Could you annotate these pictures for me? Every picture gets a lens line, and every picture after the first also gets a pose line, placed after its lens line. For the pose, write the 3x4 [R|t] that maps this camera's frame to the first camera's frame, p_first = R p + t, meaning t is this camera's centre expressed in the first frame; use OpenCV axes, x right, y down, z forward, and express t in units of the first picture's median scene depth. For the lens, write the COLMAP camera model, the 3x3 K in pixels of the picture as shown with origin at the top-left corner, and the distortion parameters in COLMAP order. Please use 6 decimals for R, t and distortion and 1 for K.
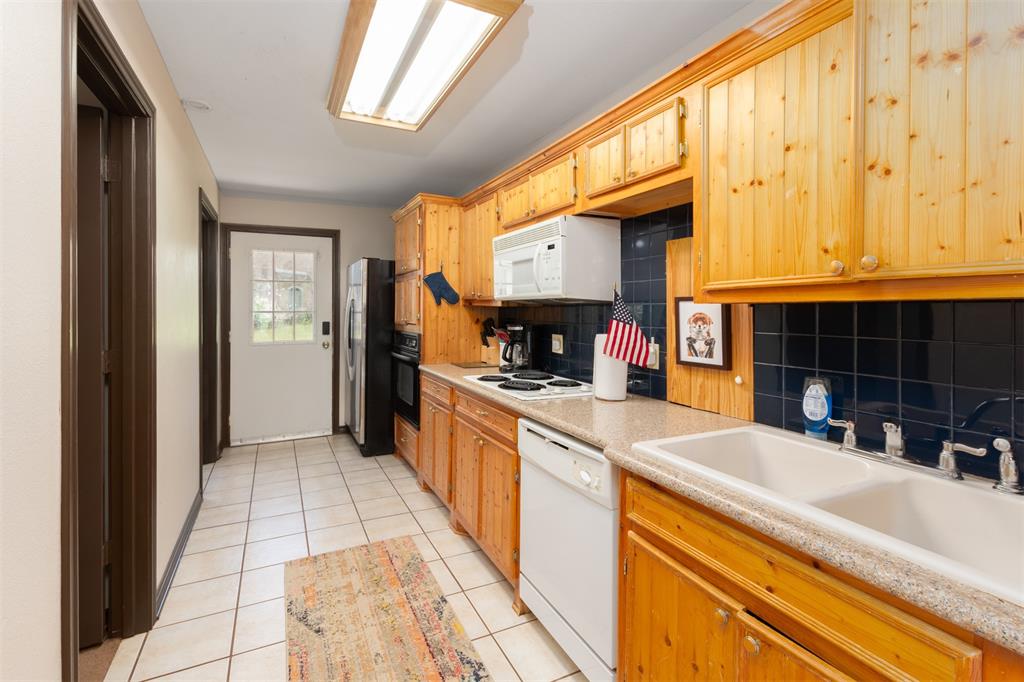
lens RADIAL K [[463.0, 0, 512.3], [0, 463.0, 306.2], [0, 0, 1]] dist [0.002392, 0.000250]
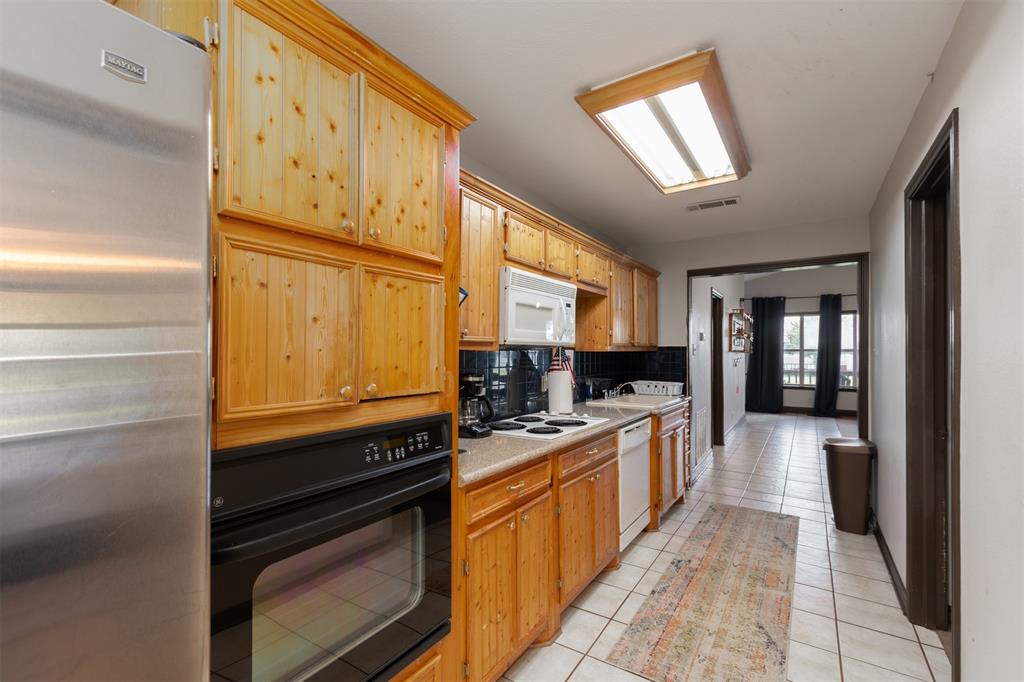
lens RADIAL K [[442.7, 0, 513.1], [0, 442.7, 355.4], [0, 0, 1]] dist [-0.002382, -0.000323]
pose [[-0.491389, 0.007675, 0.870906, -0.911128], [0.006449, 0.999966, -0.005174, 0.014445], [-0.870916, 0.003074, -0.491422, 1.751248]]
